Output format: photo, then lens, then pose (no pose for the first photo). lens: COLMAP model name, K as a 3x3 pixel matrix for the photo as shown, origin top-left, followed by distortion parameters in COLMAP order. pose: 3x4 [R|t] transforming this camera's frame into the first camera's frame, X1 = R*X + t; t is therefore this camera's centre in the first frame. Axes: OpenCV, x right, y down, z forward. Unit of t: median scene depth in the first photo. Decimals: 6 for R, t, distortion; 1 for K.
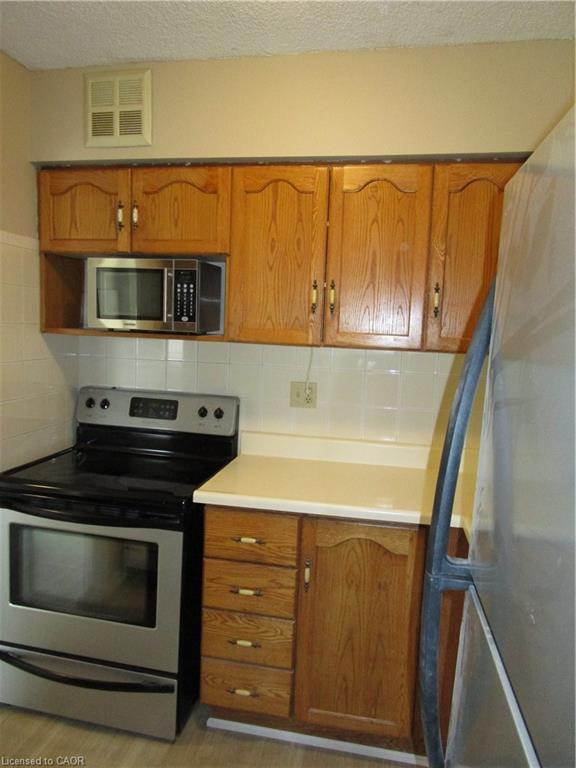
lens RADIAL K [[544.6, 0, 286.7], [0, 544.6, 386.0], [0, 0, 1]] dist [-0.025507, -0.005433]
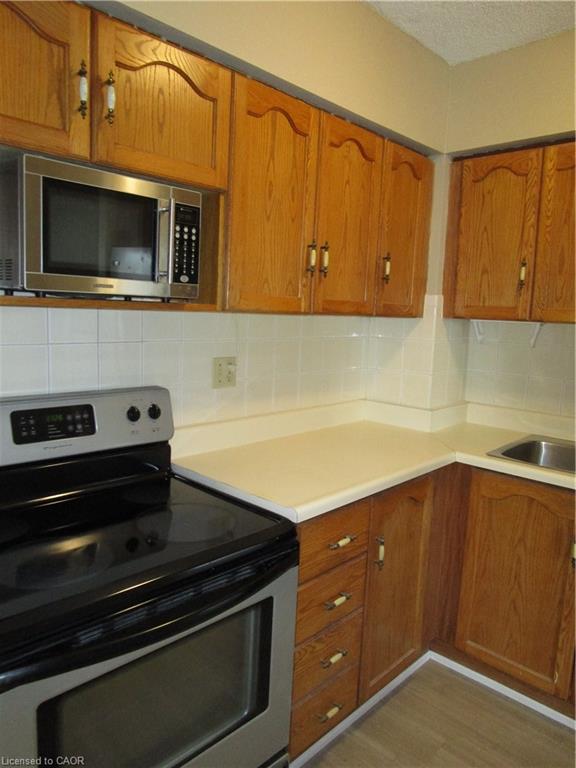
lens RADIAL K [[544.6, 0, 288.1], [0, 544.6, 384.8], [0, 0, 1]] dist [-0.025507, -0.005433]
pose [[0.543666, -0.135469, 0.828297, -0.696646], [0.071773, 0.990777, 0.114934, -0.061197], [-0.836227, -0.003036, 0.548374, 0.520282]]
